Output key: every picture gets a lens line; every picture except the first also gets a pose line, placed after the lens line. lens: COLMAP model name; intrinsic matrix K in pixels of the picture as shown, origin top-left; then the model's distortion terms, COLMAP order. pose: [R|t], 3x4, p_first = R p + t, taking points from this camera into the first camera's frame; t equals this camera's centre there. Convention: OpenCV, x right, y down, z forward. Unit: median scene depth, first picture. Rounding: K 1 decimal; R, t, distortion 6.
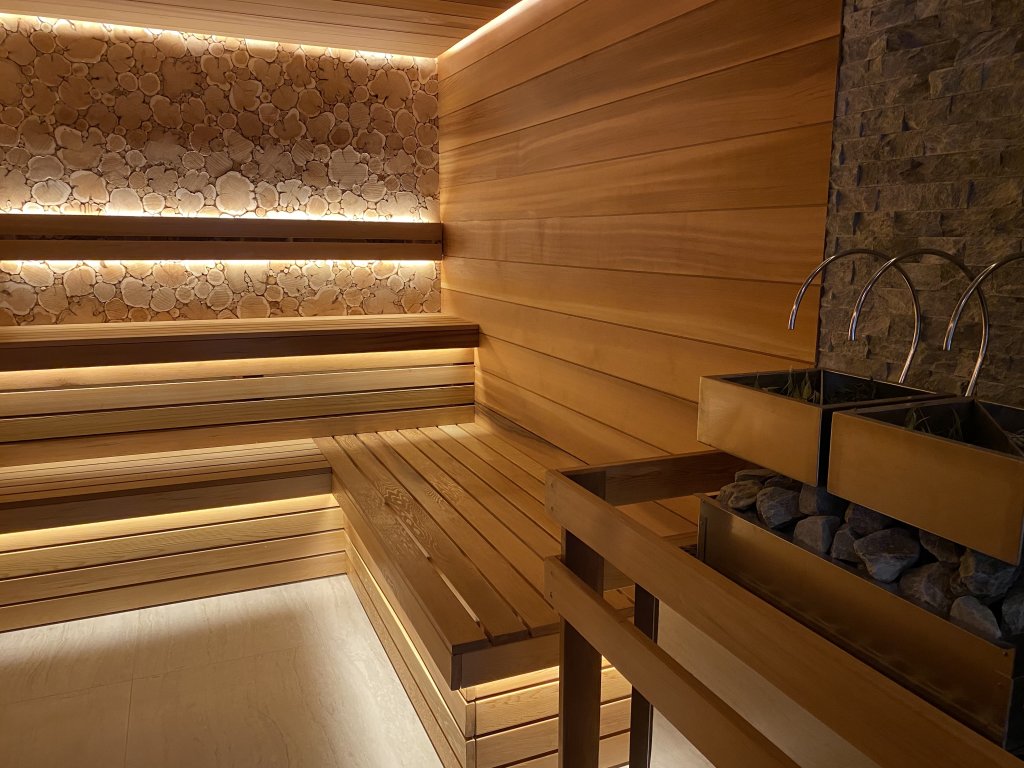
lens RADIAL K [[777.5, 0, 512.0], [0, 777.5, 384.0], [0, 0, 1]] dist [0.006519, 0.002608]
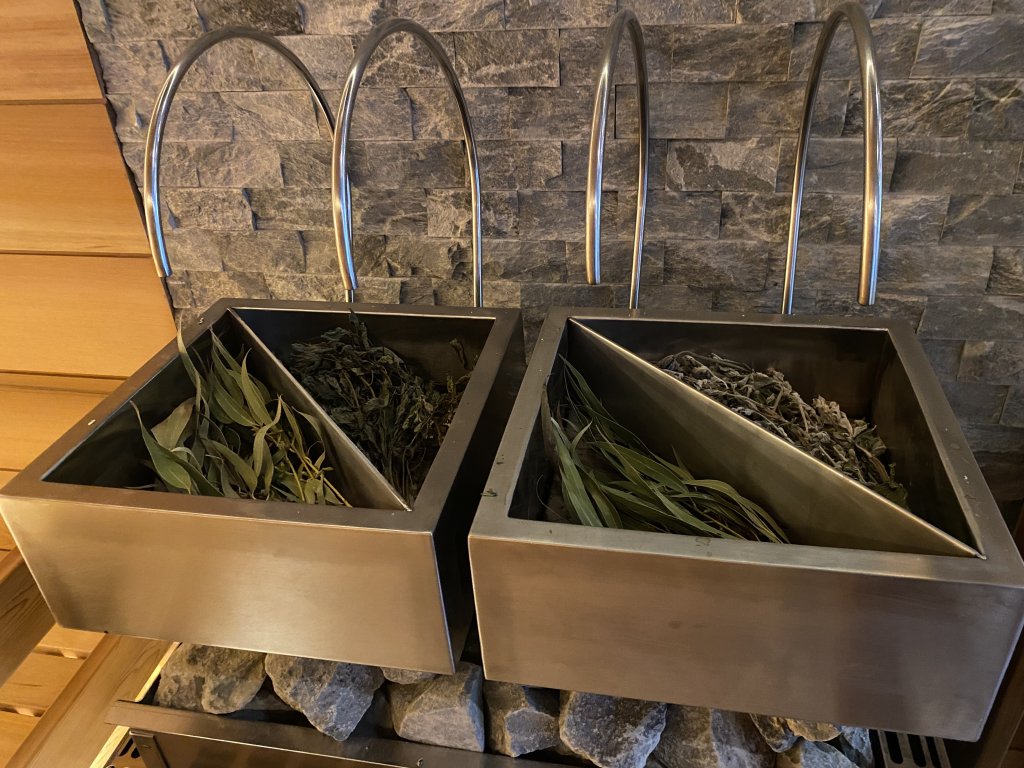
lens RADIAL K [[777.5, 0, 512.0], [0, 777.5, 384.0], [0, 0, 1]] dist [0.006519, 0.002608]
pose [[0.562715, -0.472235, 0.678488, 0.152557], [0.211864, 0.875740, 0.433811, -0.147418], [-0.799040, -0.100364, 0.592842, 0.575706]]
